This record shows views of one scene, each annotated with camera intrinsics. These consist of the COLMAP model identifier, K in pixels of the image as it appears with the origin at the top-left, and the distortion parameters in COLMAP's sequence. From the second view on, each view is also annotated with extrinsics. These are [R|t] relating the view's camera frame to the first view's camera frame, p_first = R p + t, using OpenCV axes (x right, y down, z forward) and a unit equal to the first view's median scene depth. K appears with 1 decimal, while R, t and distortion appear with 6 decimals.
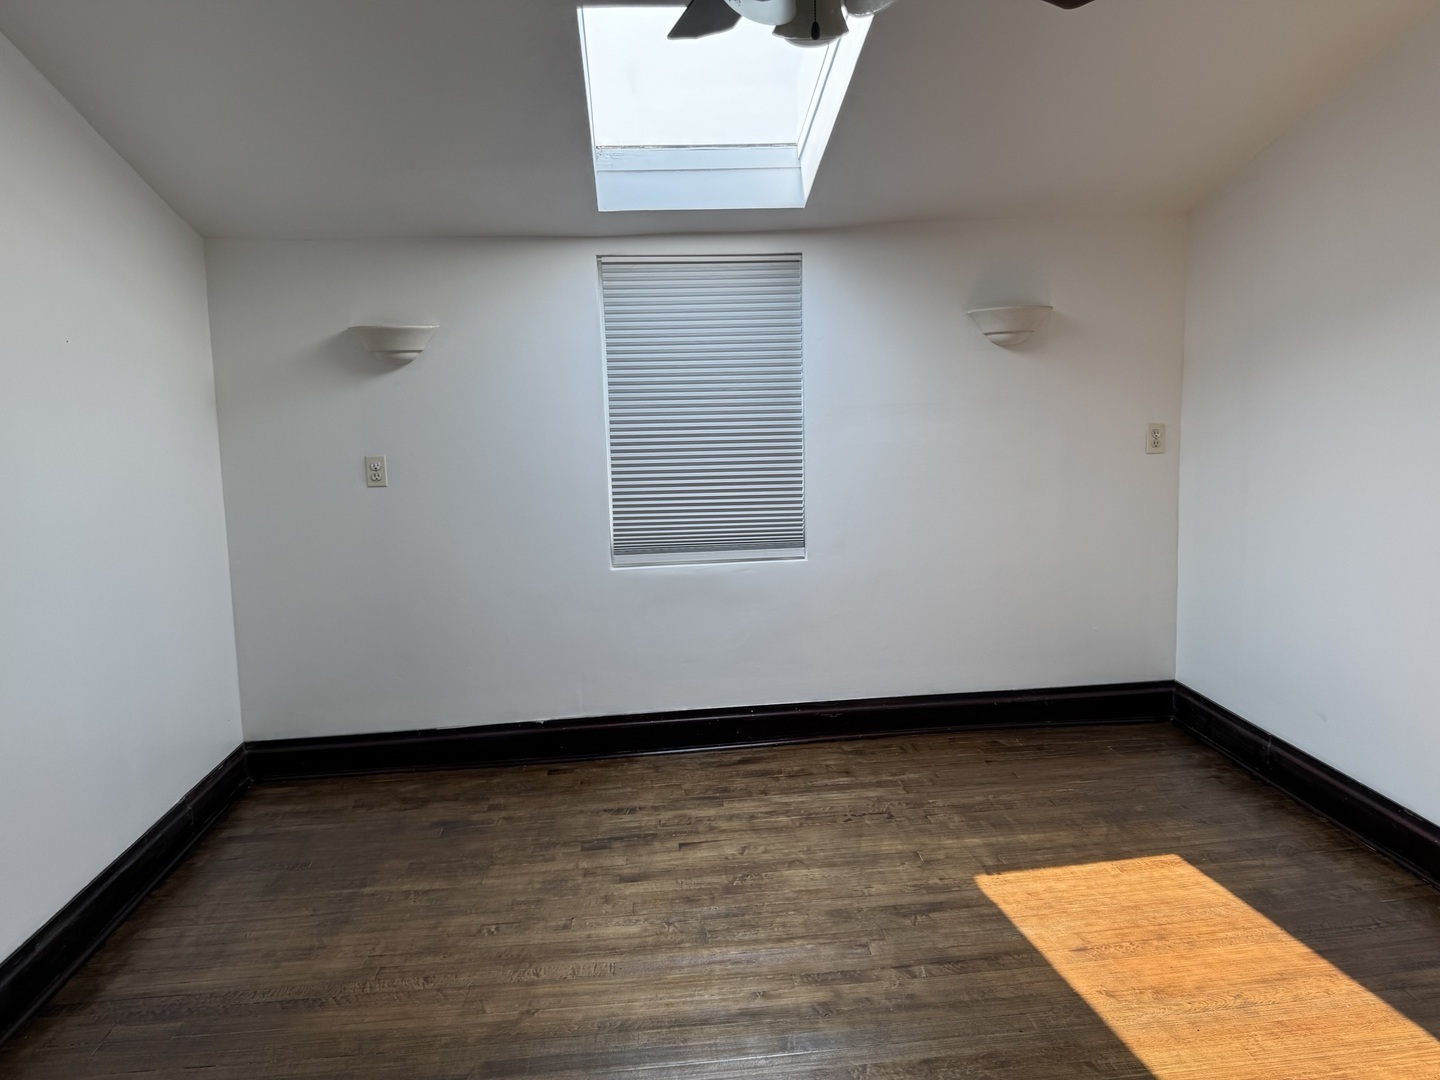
lens RADIAL K [[997.9, 0, 749.0], [0, 997.9, 554.5], [0, 0, 1]] dist [0.149183, -0.215059]
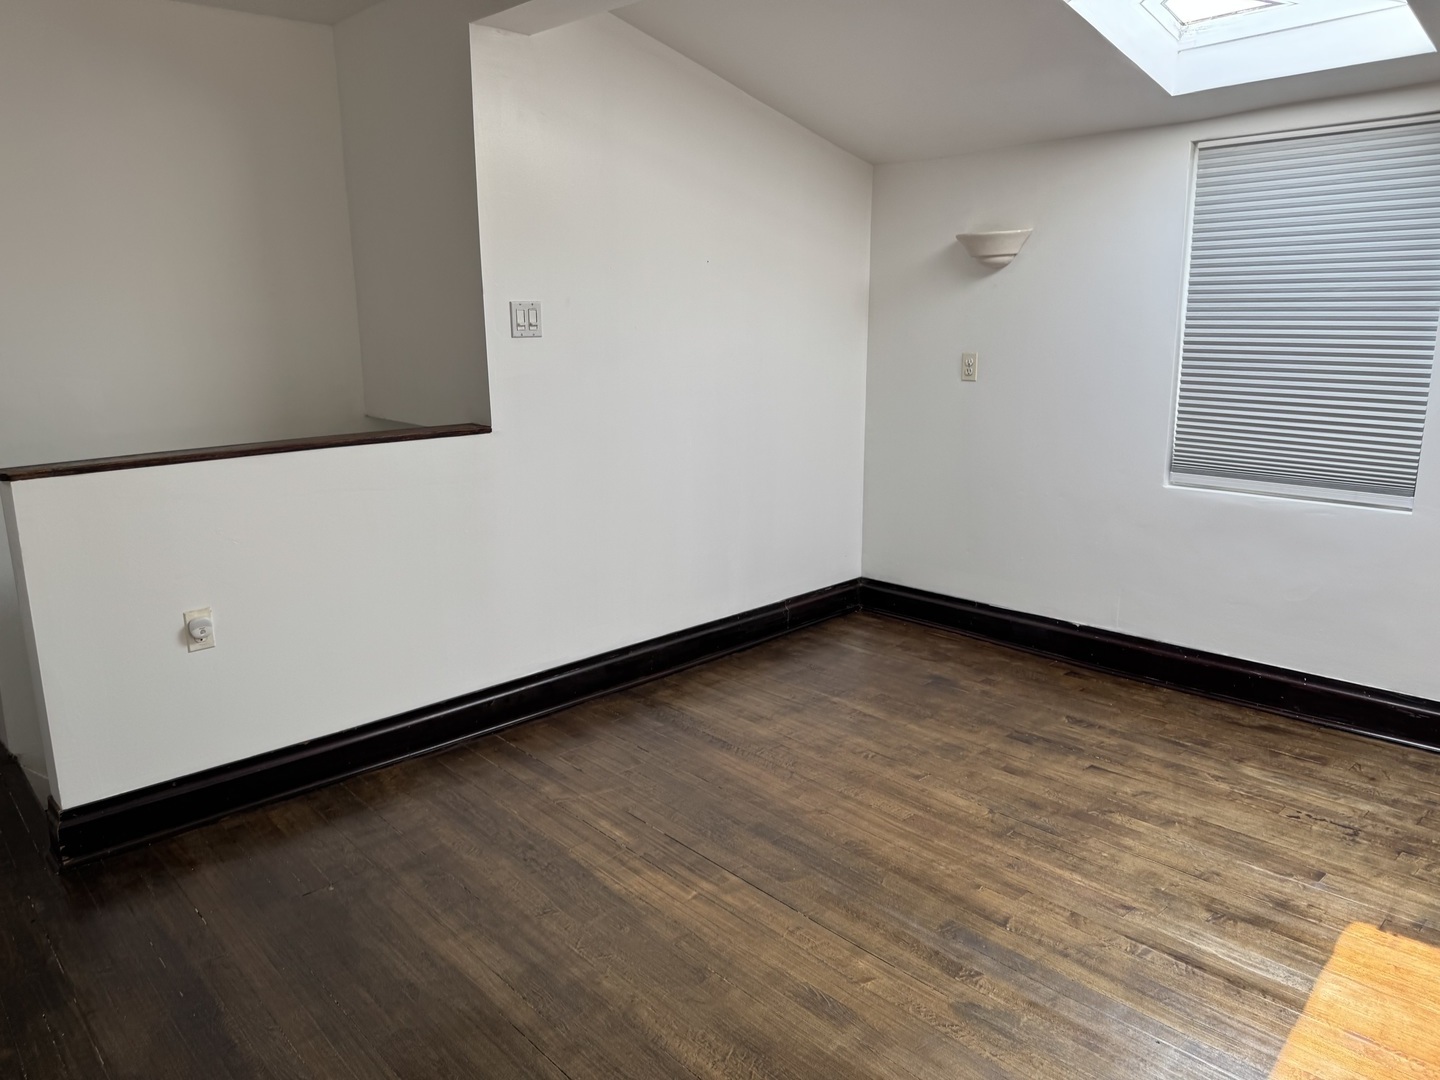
lens RADIAL K [[997.9, 0, 749.0], [0, 997.9, 554.5], [0, 0, 1]] dist [0.149183, -0.215059]
pose [[0.630719, 0.204525, -0.748574, 0.376134], [-0.130502, 0.978860, 0.157487, -0.023724], [0.764959, -0.001639, 0.644076, 0.097387]]
